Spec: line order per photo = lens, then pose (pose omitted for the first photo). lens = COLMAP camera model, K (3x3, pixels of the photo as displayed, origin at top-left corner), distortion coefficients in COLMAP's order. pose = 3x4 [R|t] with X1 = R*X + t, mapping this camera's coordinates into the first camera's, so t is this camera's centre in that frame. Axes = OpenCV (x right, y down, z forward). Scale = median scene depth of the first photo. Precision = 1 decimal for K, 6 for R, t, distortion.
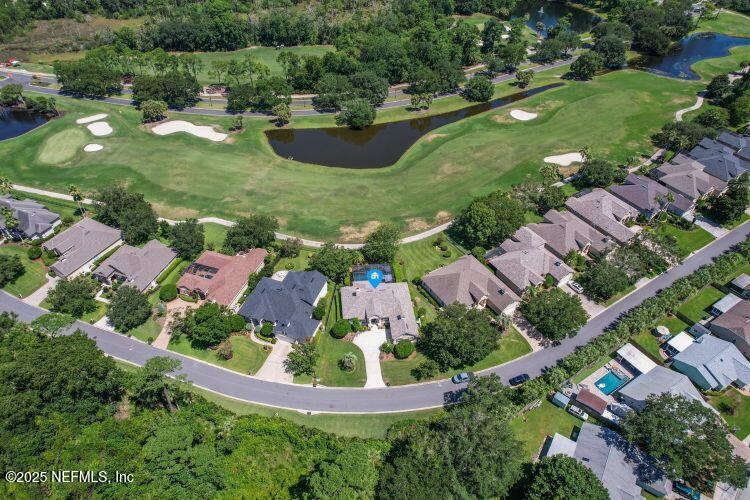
lens RADIAL K [[337.9, 0, 372.0], [0, 337.9, 256.9], [0, 0, 1]] dist [-0.019804, 0.014832]
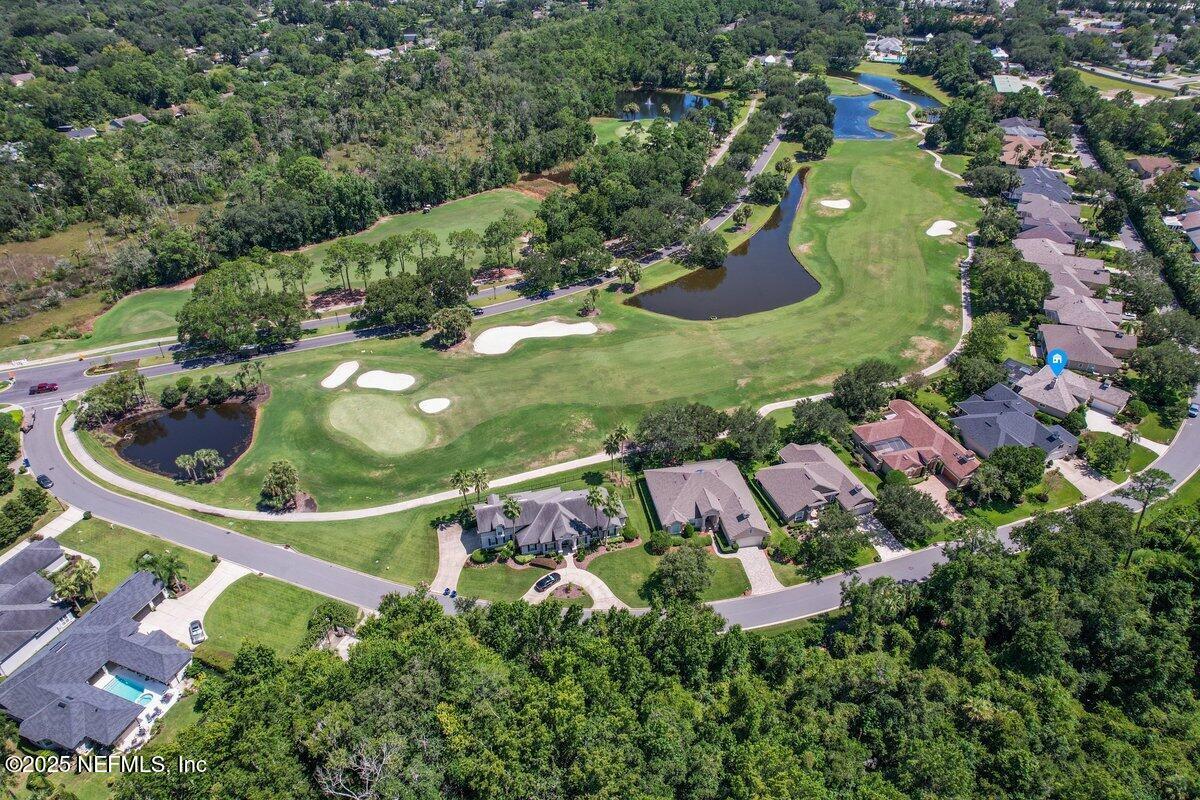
lens RADIAL K [[540.6, 0, 595.3], [0, 540.6, 411.0], [0, 0, 1]] dist [-0.019804, 0.014832]
pose [[0.840231, -0.368764, 0.397524, -1.145206], [0.422672, 0.904662, -0.054173, -0.183919], [-0.339648, 0.213540, 0.915991, 0.084216]]
